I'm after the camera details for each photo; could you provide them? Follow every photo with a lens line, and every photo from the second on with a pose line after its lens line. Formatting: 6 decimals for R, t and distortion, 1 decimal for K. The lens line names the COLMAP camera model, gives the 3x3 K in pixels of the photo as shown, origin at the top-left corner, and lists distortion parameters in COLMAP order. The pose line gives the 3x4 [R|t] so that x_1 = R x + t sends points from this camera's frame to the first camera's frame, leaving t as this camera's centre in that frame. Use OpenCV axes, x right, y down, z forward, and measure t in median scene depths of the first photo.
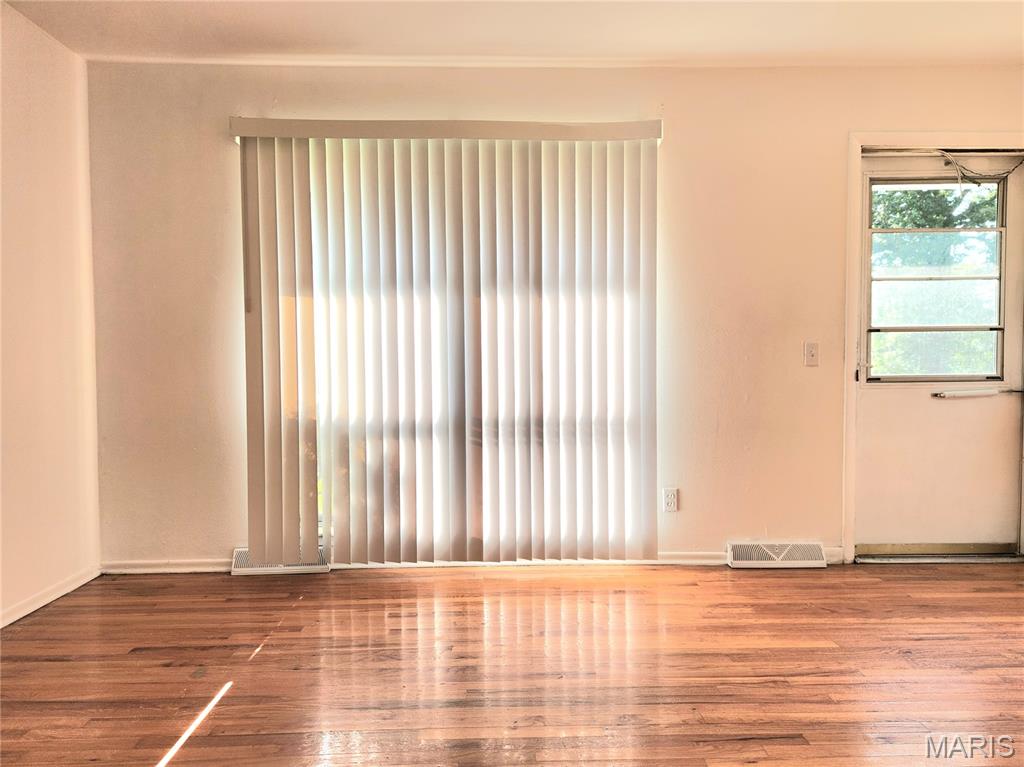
lens RADIAL K [[685.1, 0, 512.0], [0, 685.1, 383.5], [0, 0, 1]] dist [0.066603, -0.054038]
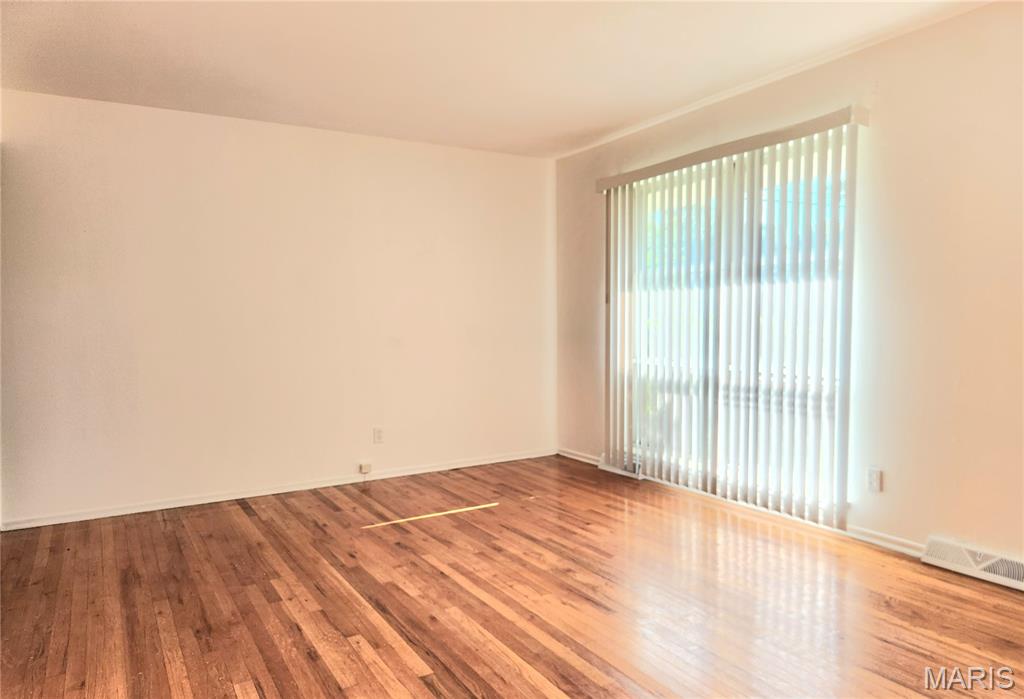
lens RADIAL K [[664.9, 0, 512.0], [0, 664.9, 349.5], [0, 0, 1]] dist [0.002806, 0.000671]
pose [[0.502726, 0.035339, -0.863723, 0.809191], [-0.012281, 0.999355, 0.033740, -0.045463], [0.864358, -0.006355, 0.502836, 0.065999]]
